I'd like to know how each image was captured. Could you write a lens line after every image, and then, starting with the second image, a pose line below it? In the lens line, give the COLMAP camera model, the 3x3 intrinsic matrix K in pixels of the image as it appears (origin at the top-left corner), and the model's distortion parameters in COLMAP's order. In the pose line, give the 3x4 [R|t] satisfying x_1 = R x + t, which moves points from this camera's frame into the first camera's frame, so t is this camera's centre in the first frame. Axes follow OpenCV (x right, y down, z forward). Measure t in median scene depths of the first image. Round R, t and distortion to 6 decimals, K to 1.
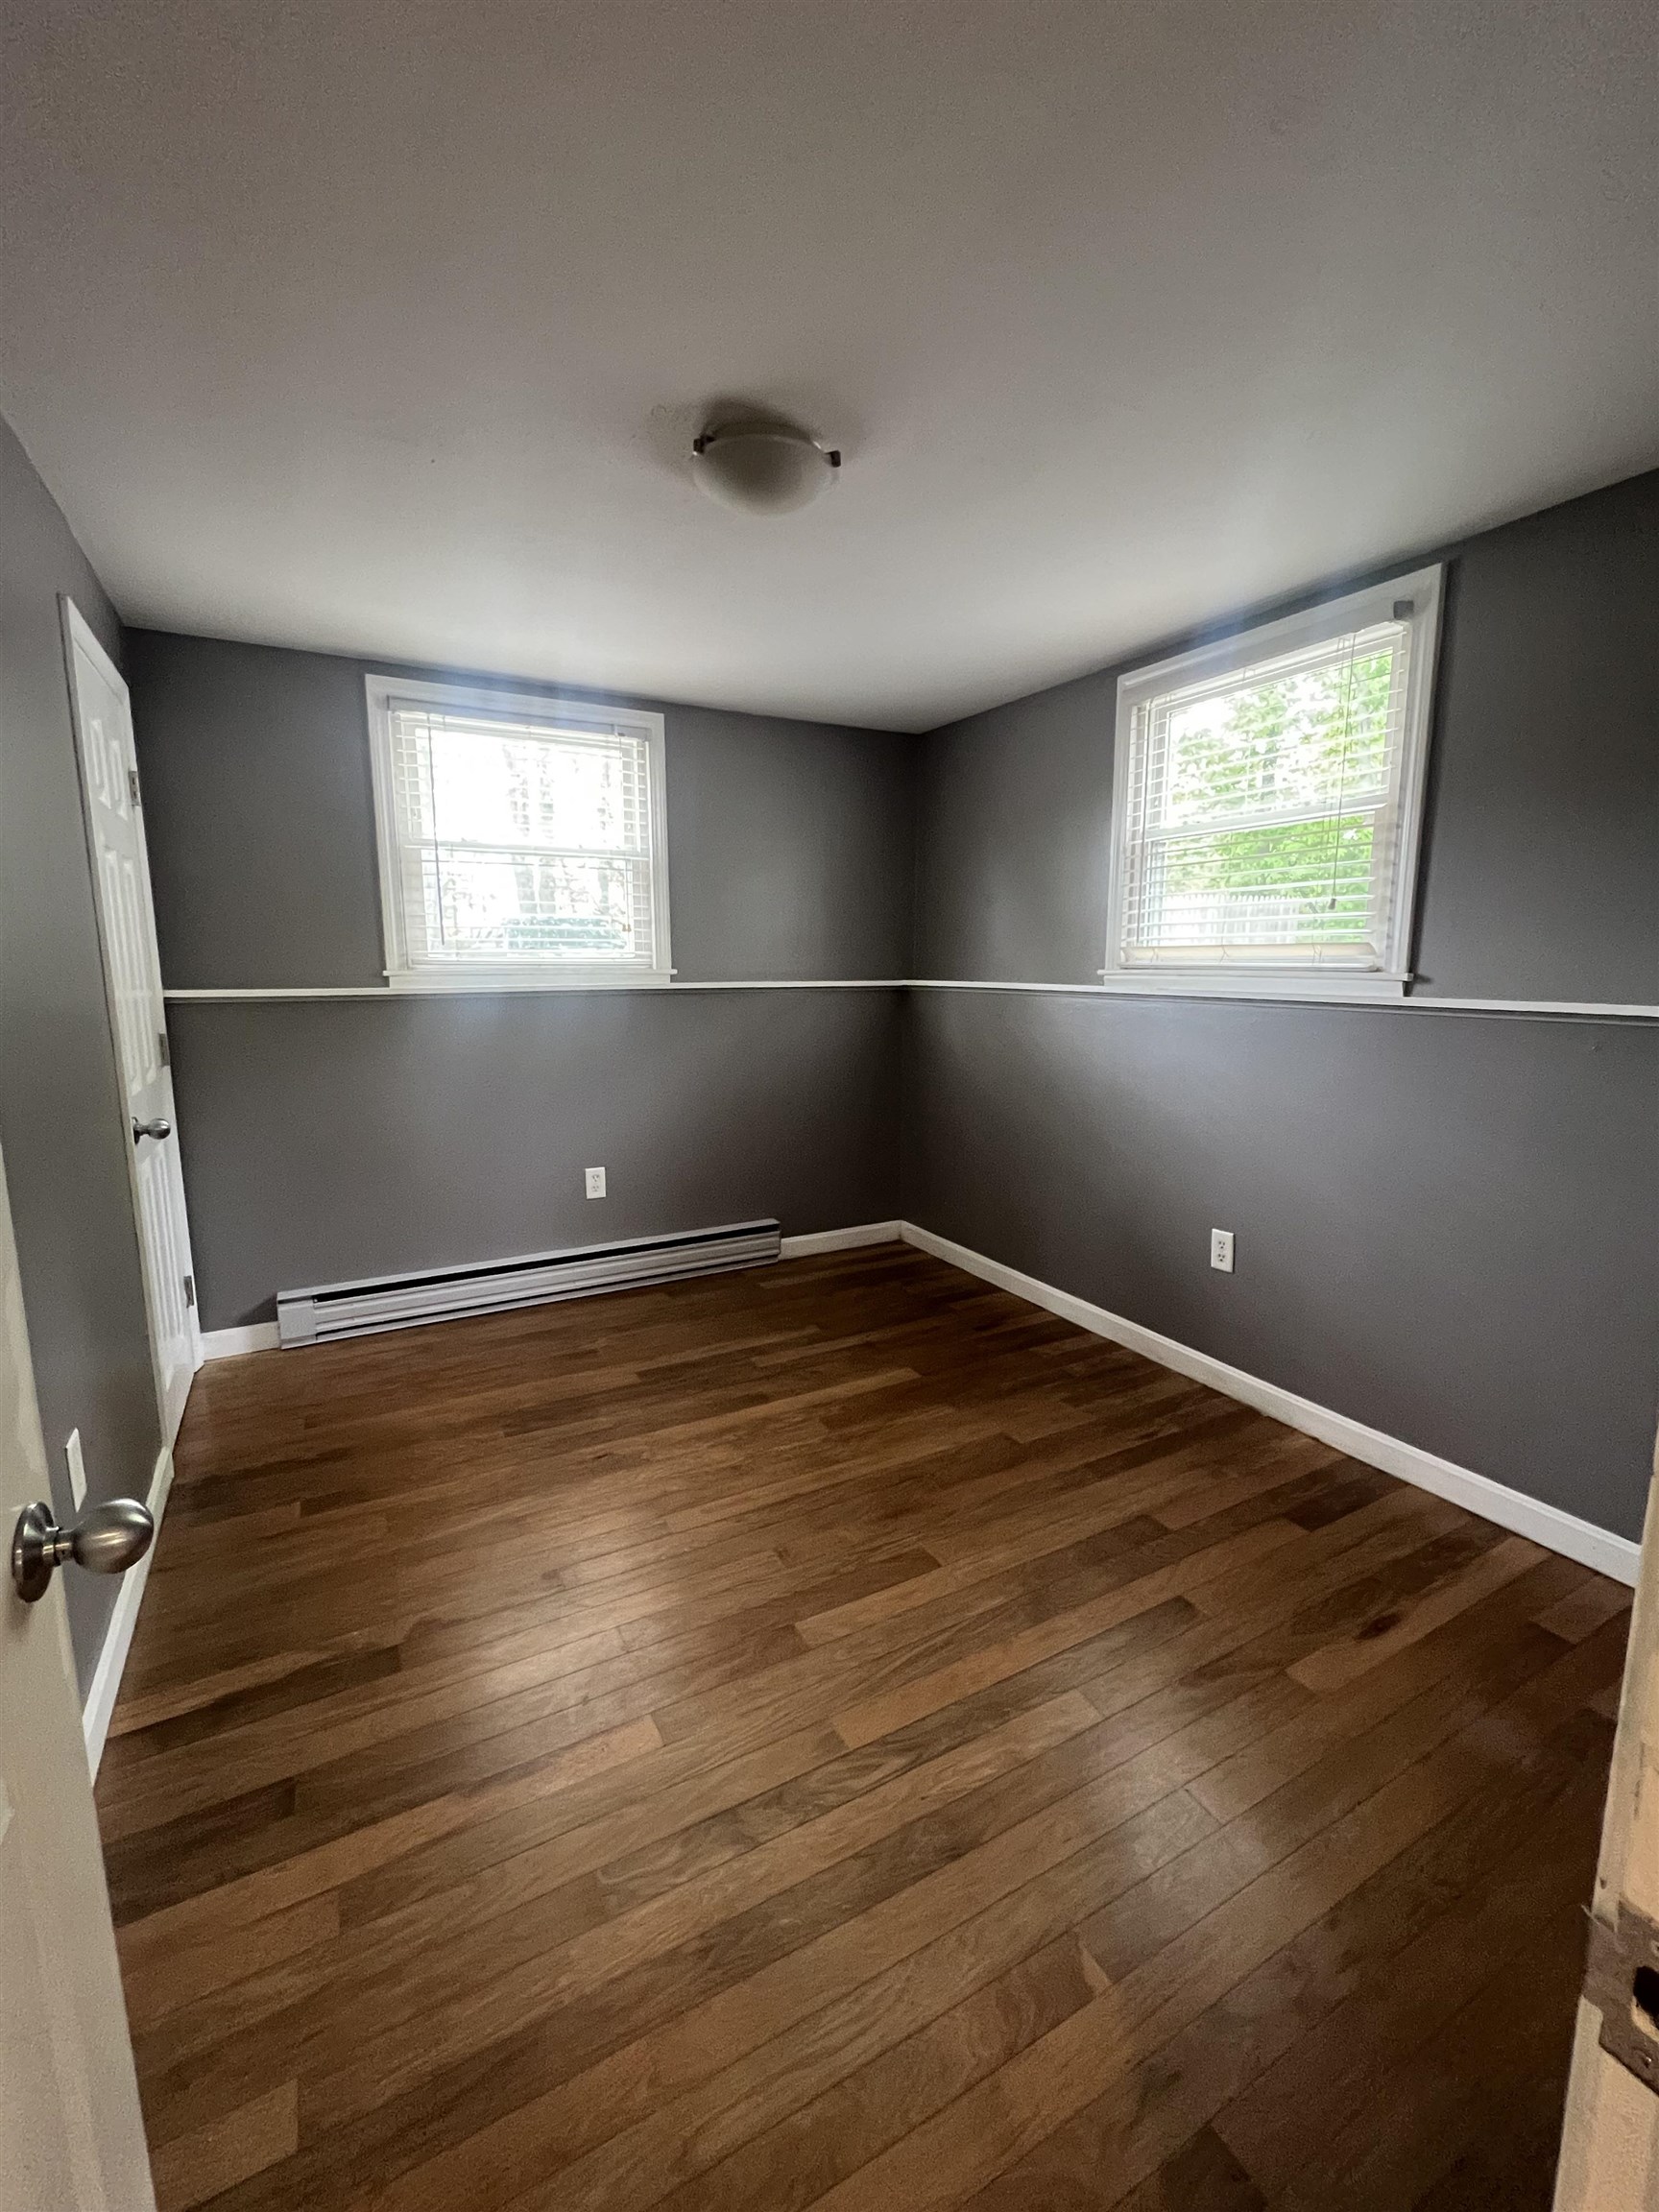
lens RADIAL K [[916.1, 0, 828.2], [0, 916.1, 1106.3], [0, 0, 1]] dist [0.000284, 0.000004]
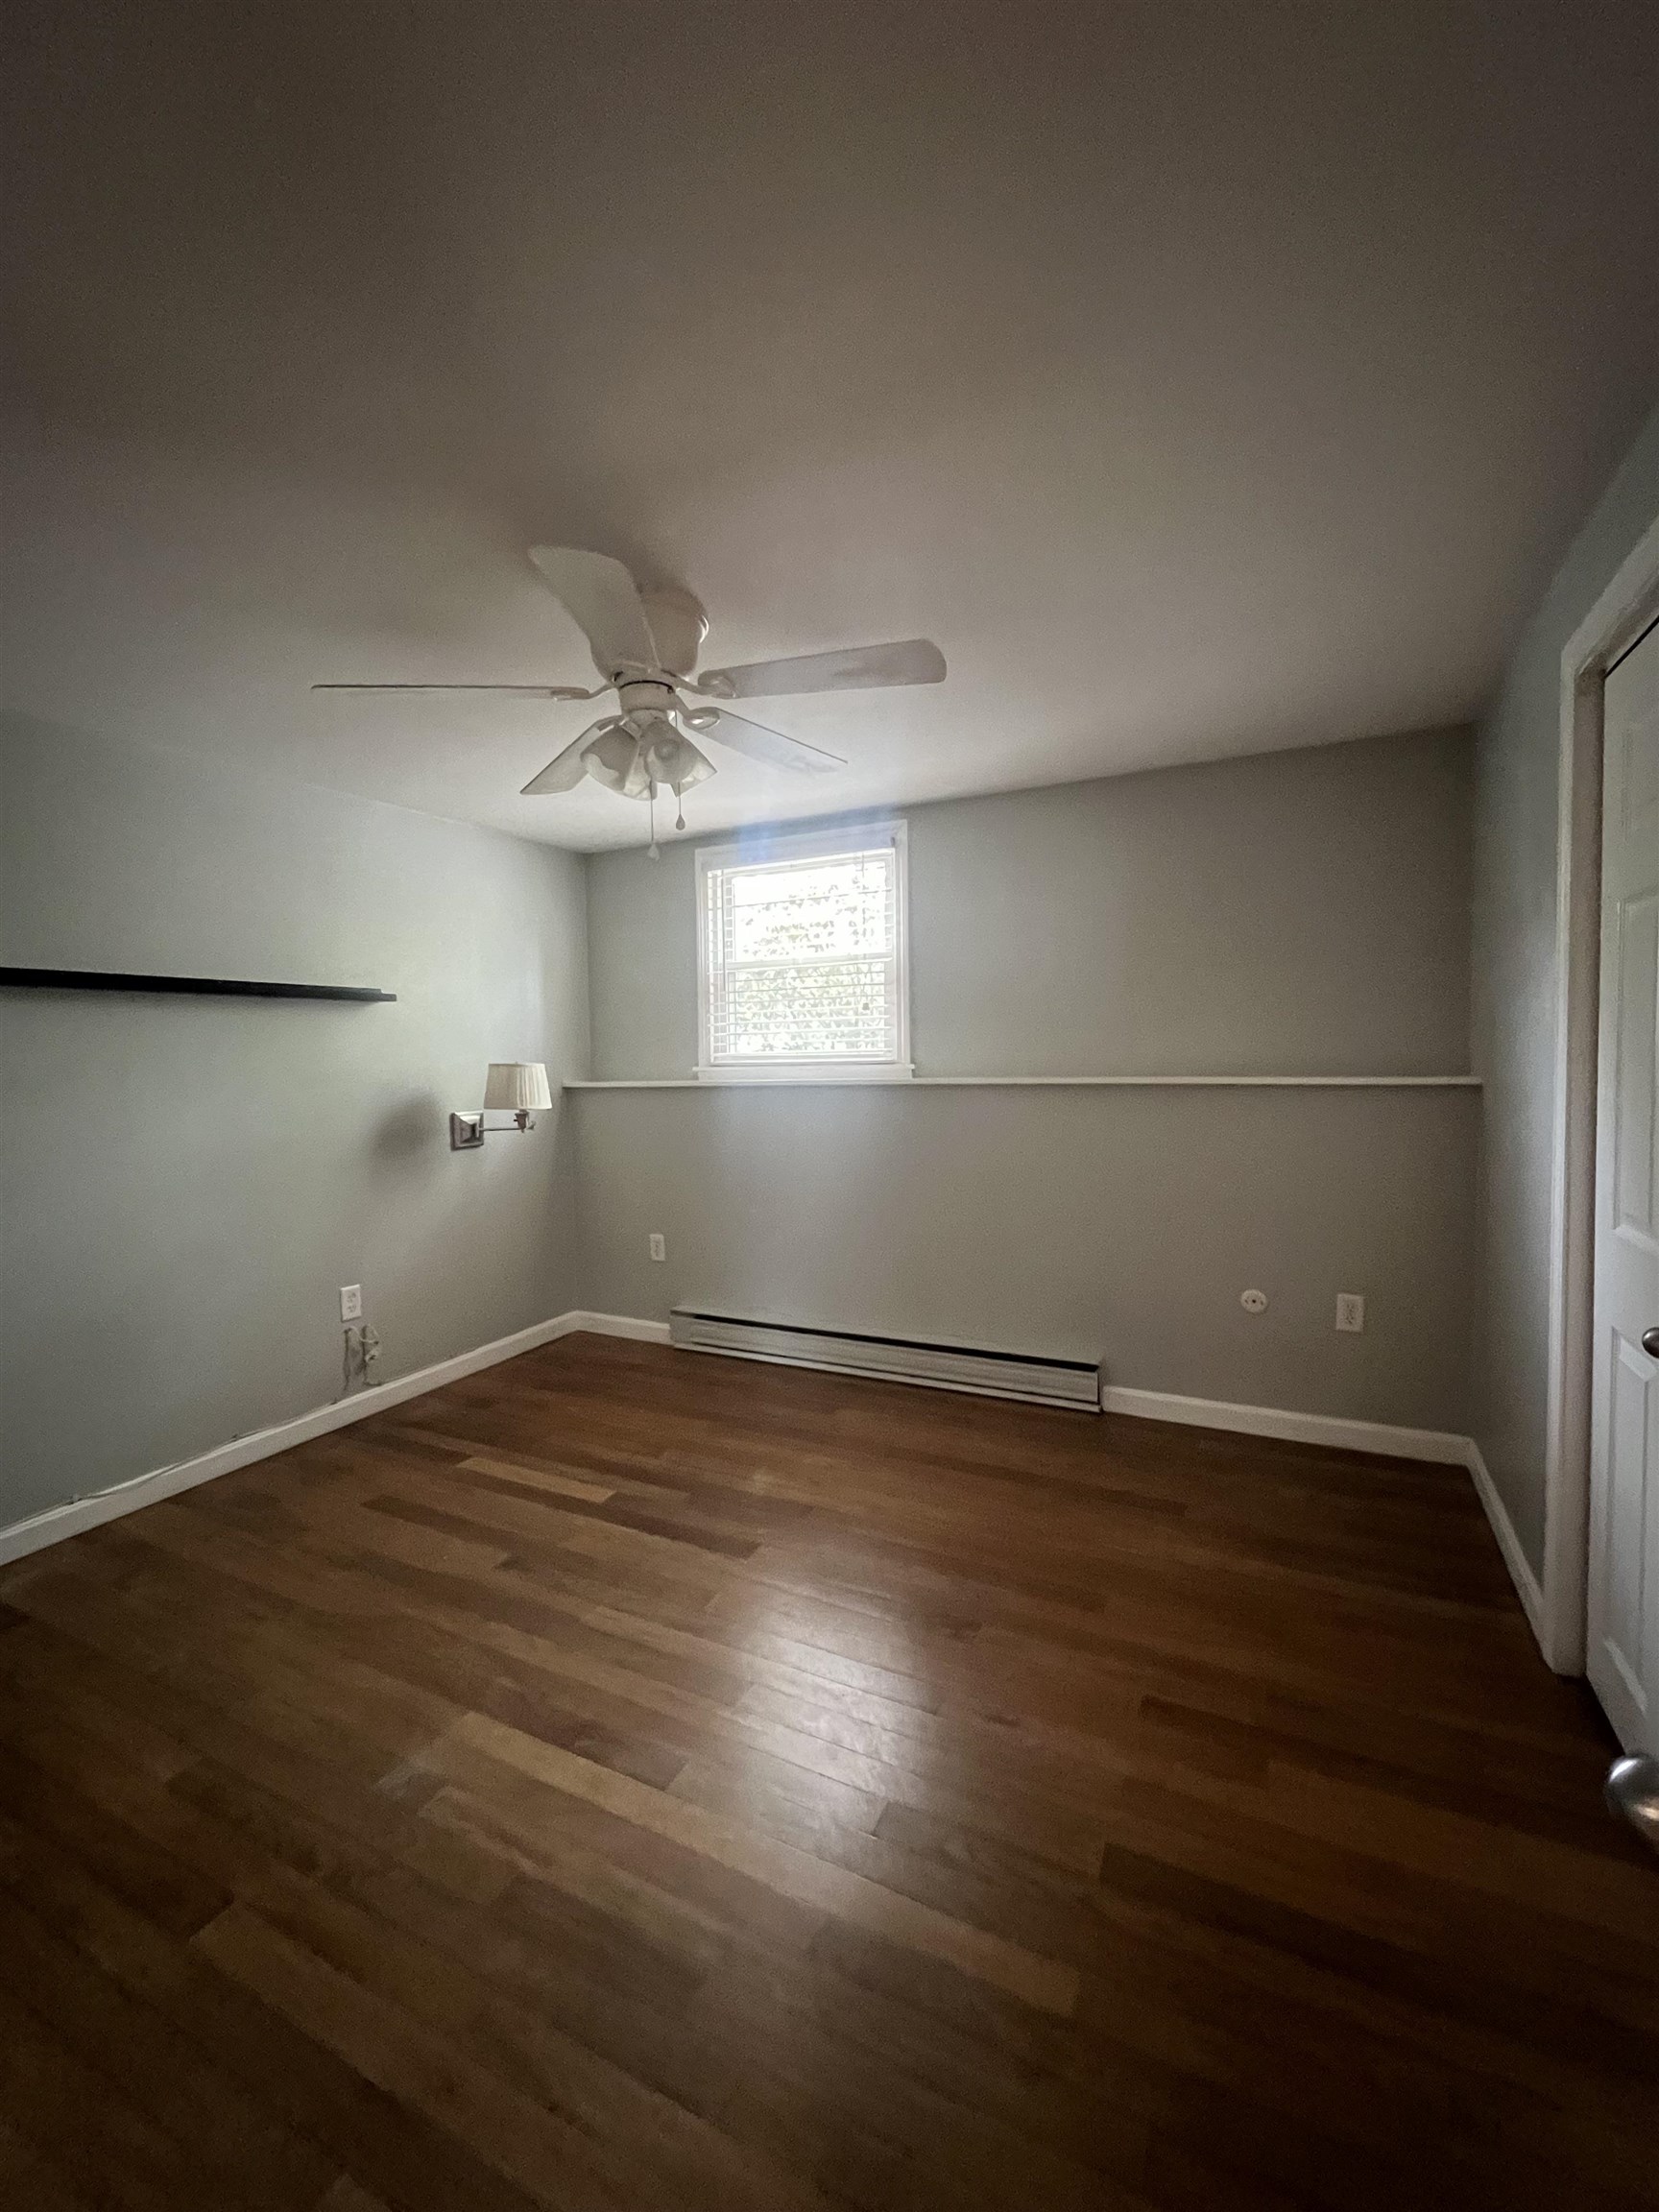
lens RADIAL K [[916.1, 0, 828.3], [0, 916.1, 1098.5], [0, 0, 1]] dist [0.000284, 0.000004]
pose [[0.561492, 0.030710, -0.826912, 0.613793], [-0.112353, 0.992886, -0.039416, -0.065864], [0.819819, 0.115038, 0.560948, 0.383034]]
